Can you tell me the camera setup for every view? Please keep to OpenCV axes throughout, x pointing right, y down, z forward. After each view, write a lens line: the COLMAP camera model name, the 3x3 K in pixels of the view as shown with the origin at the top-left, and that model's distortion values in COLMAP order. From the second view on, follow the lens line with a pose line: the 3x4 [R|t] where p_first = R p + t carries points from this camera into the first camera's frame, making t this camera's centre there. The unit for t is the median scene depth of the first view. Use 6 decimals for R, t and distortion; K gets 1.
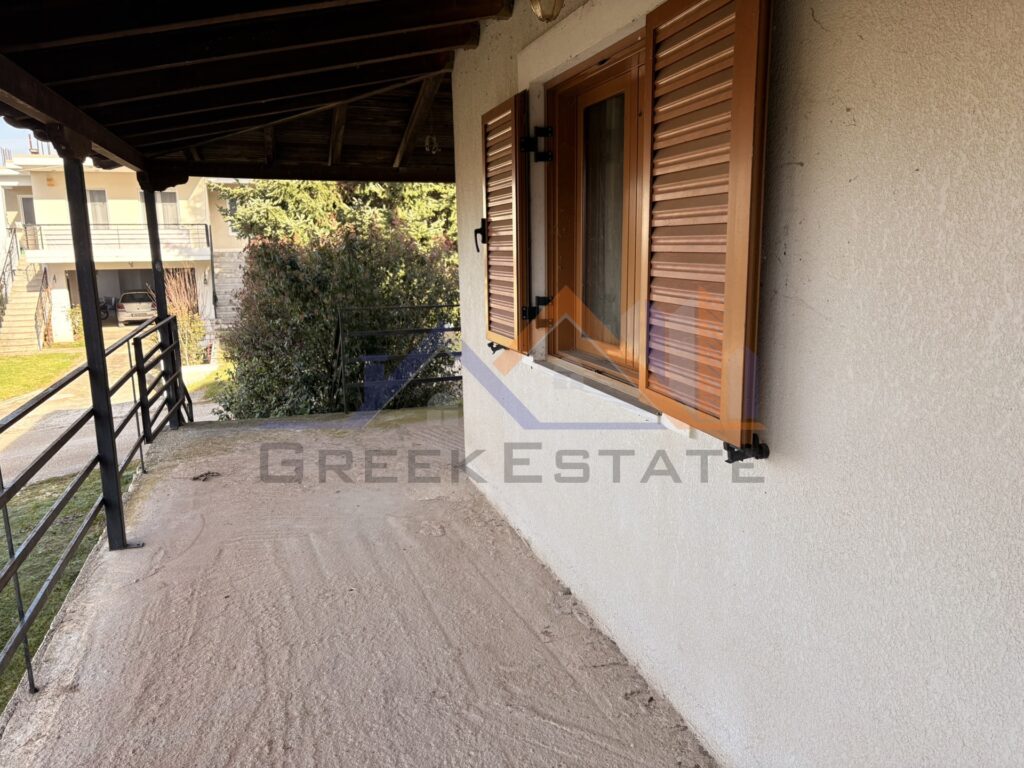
lens RADIAL K [[778.3, 0, 512.9], [0, 778.3, 386.5], [0, 0, 1]] dist [0.040095, -0.041564]
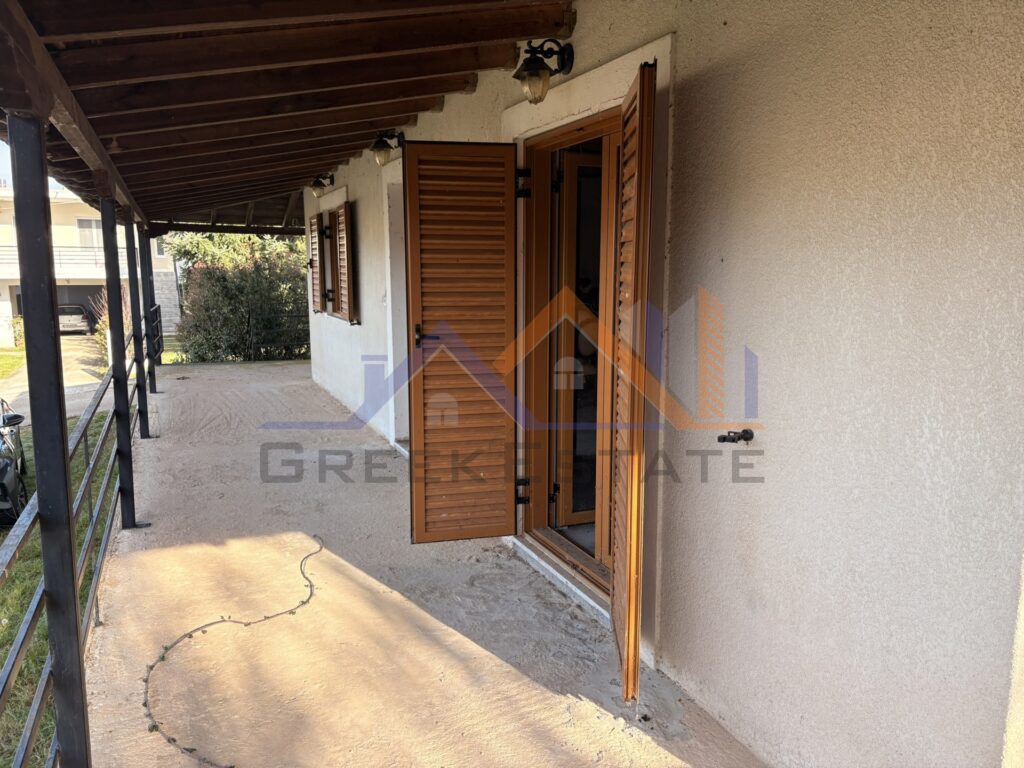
lens RADIAL K [[778.3, 0, 511.1], [0, 778.3, 381.7], [0, 0, 1]] dist [0.040095, -0.041564]
pose [[0.995114, 0.002928, 0.098688, 0.183797], [0.000891, 0.999253, -0.038625, 0.140040], [-0.098727, 0.038525, 0.994369, -0.782920]]
